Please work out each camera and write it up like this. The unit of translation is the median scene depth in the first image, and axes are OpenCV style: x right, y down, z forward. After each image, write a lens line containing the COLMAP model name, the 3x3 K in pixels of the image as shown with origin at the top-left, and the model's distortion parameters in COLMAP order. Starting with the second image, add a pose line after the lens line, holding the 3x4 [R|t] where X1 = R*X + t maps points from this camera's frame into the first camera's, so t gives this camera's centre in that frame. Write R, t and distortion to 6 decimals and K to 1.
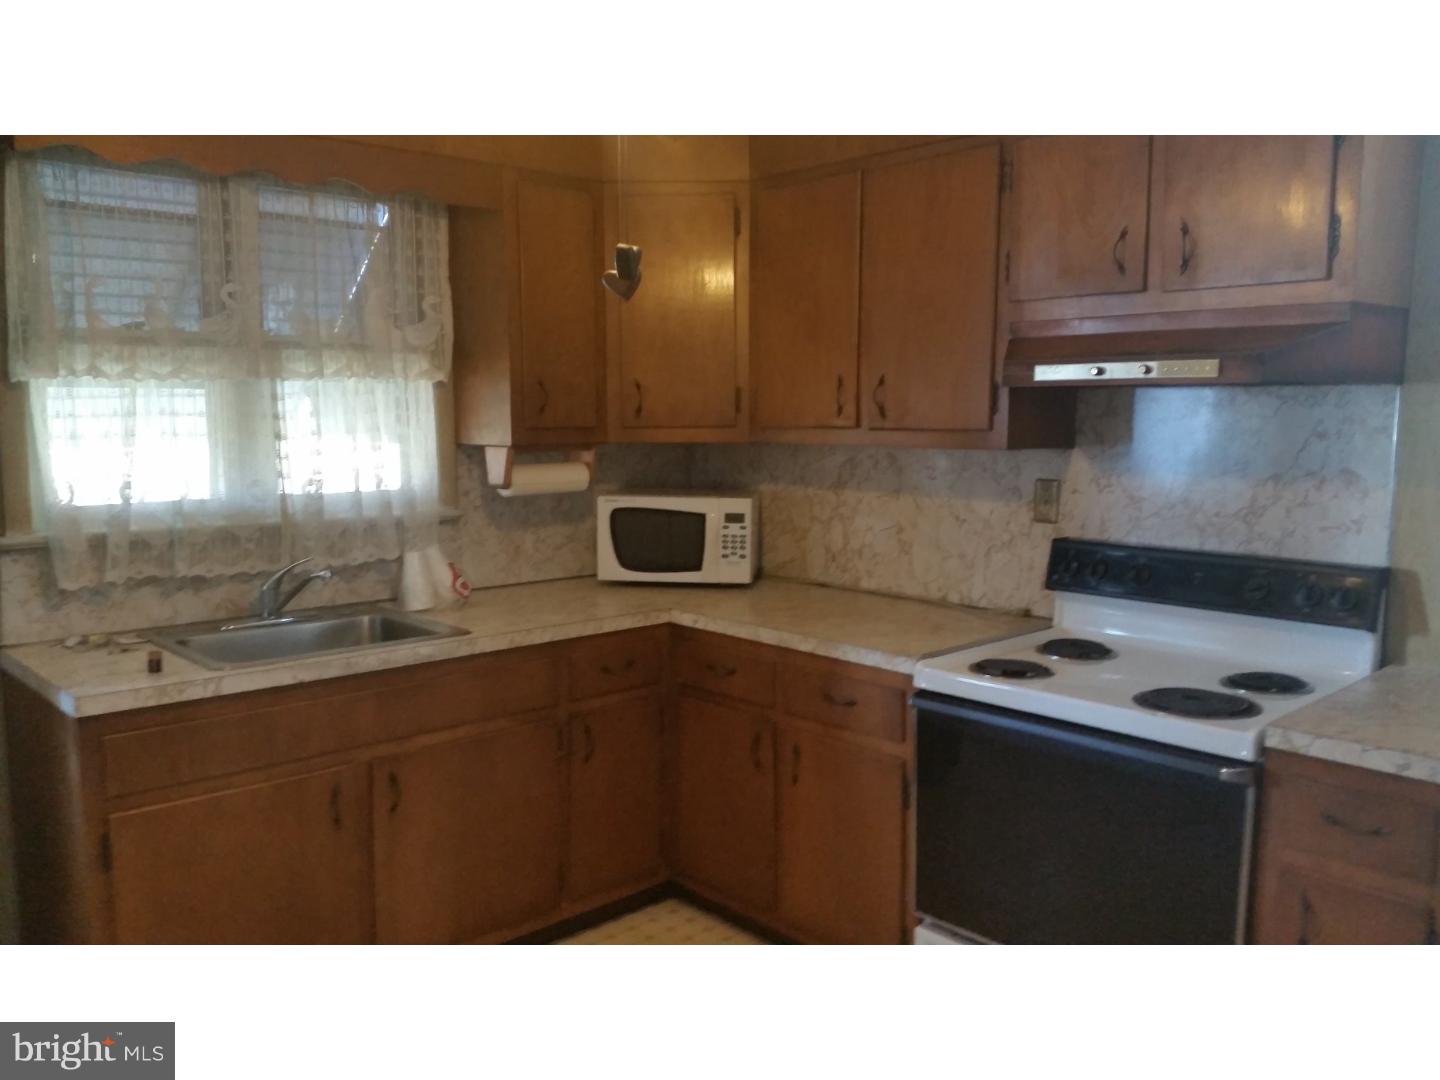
lens RADIAL K [[1175.0, 0, 720.0], [0, 1175.0, 540.0], [0, 0, 1]] dist [0.203484, -0.365110]
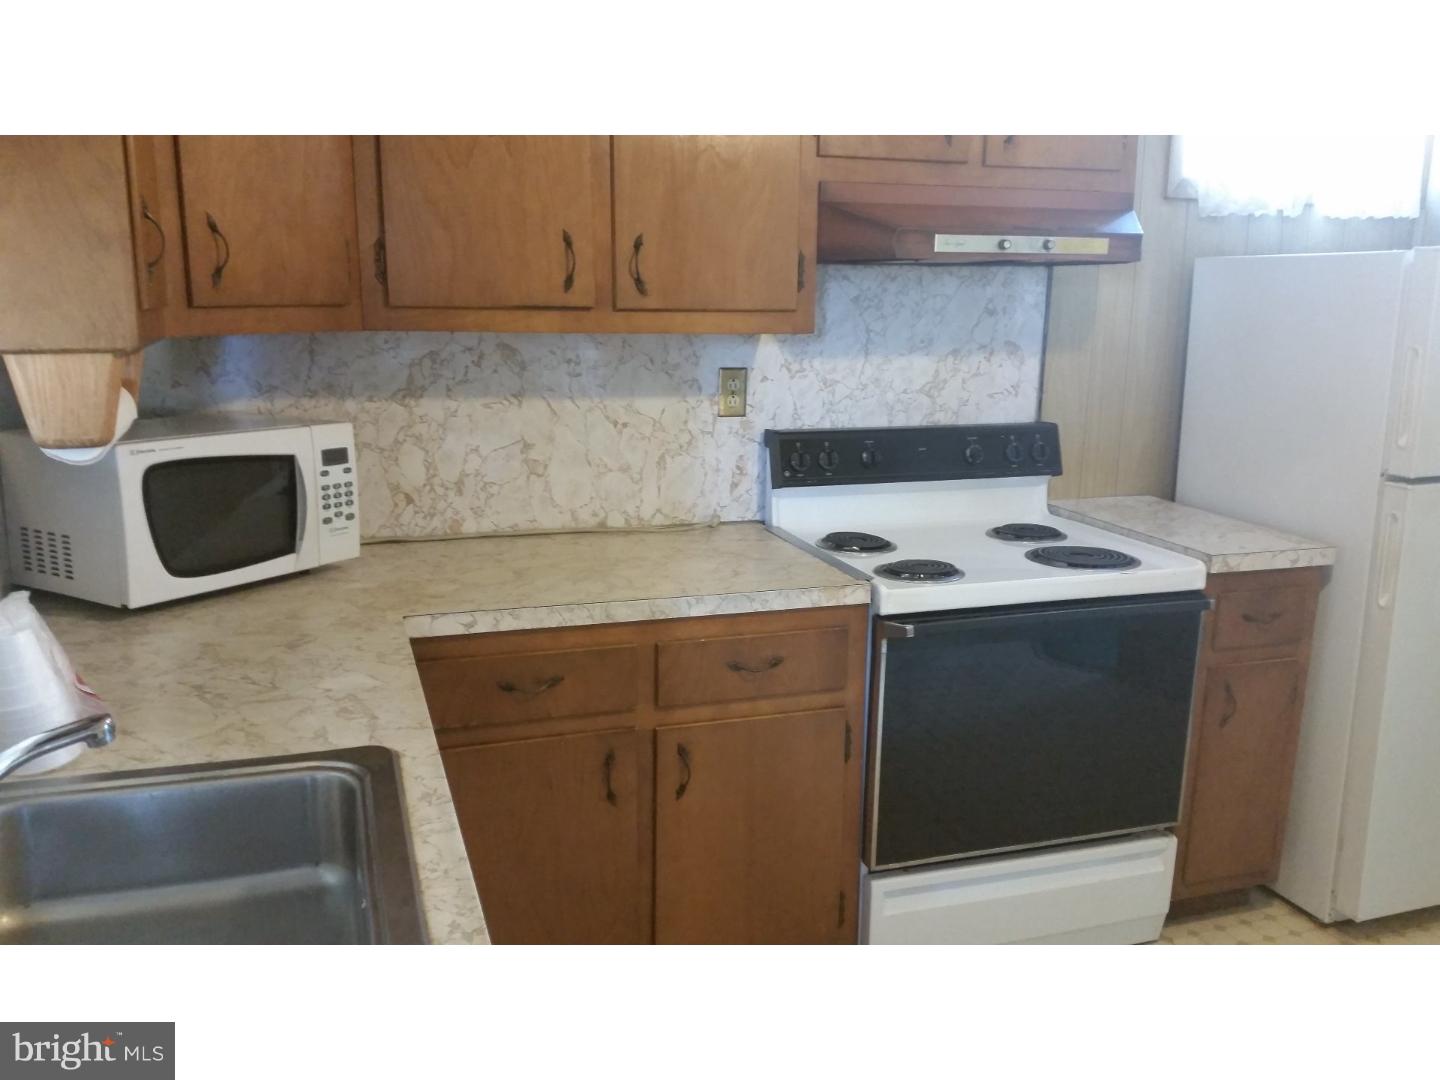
lens RADIAL K [[1175.0, 0, 720.0], [0, 1175.0, 540.0], [0, 0, 1]] dist [0.203484, -0.365110]
pose [[0.413352, -0.178808, 0.892842, -0.508184], [0.095333, 0.983640, 0.152856, -0.056507], [-0.905567, 0.021934, 0.423636, 0.601646]]
